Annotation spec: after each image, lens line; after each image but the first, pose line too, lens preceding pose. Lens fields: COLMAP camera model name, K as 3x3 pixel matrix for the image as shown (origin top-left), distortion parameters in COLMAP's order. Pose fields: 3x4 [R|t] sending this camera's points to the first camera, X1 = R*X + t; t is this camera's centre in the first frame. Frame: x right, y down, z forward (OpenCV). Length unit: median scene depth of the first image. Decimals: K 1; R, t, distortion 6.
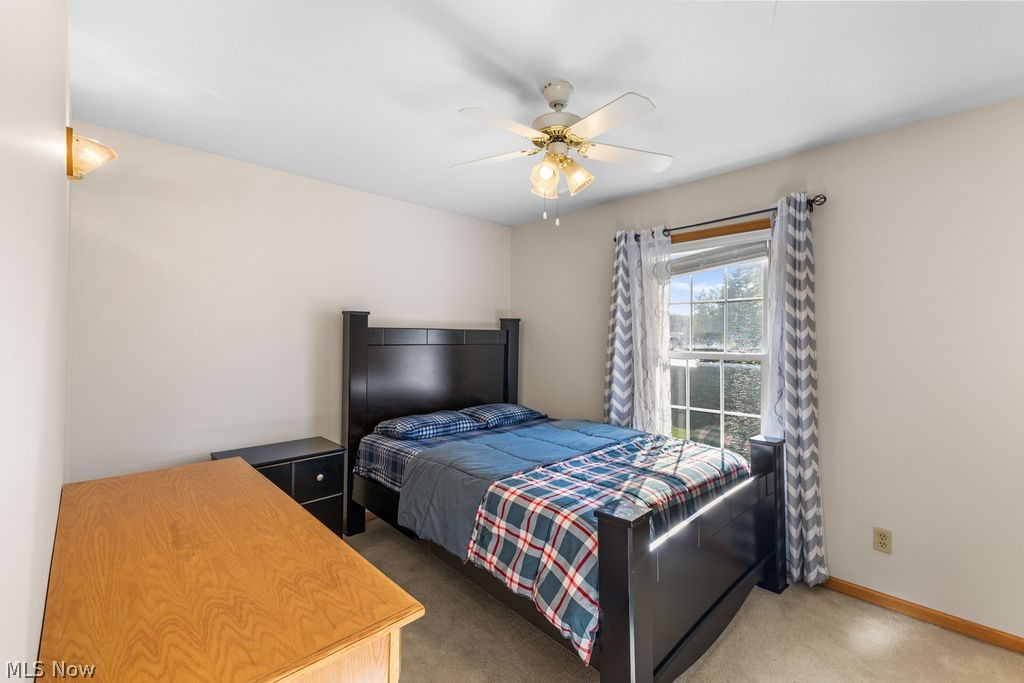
lens RADIAL K [[434.9, 0, 512.0], [0, 434.9, 341.5], [0, 0, 1]] dist [0.001267, -0.006567]
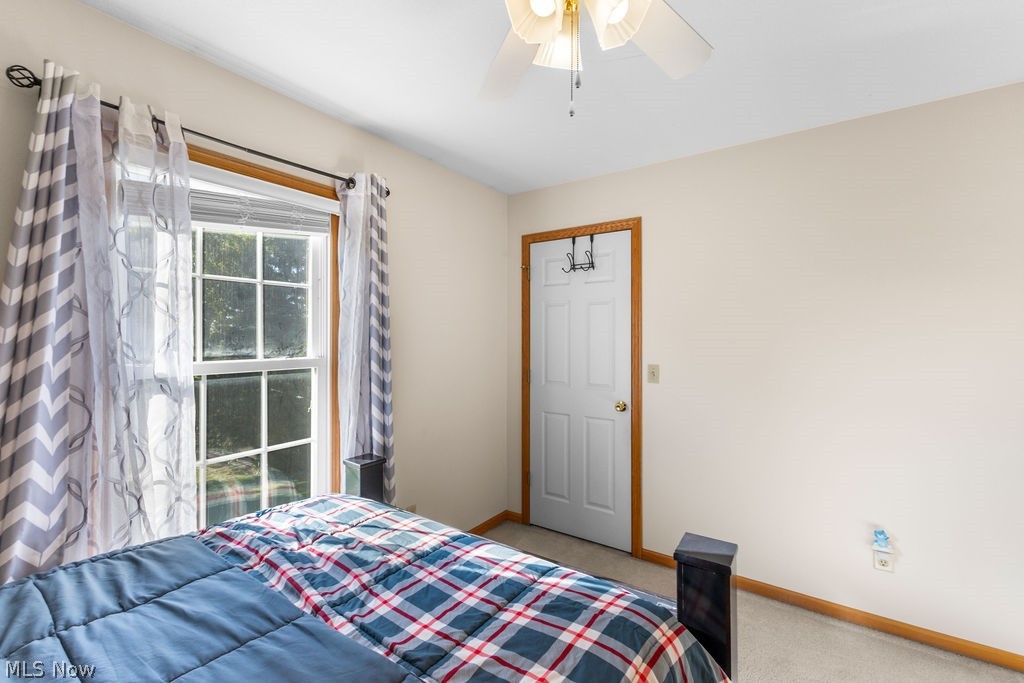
lens RADIAL K [[442.2, 0, 512.0], [0, 442.2, 341.5], [0, 0, 1]] dist [0.009963, -0.000152]
pose [[-0.176342, -0.020723, 0.984111, -0.326128], [0.010057, 0.999688, 0.022853, -0.018855], [-0.984278, 0.013928, -0.176079, 0.990900]]
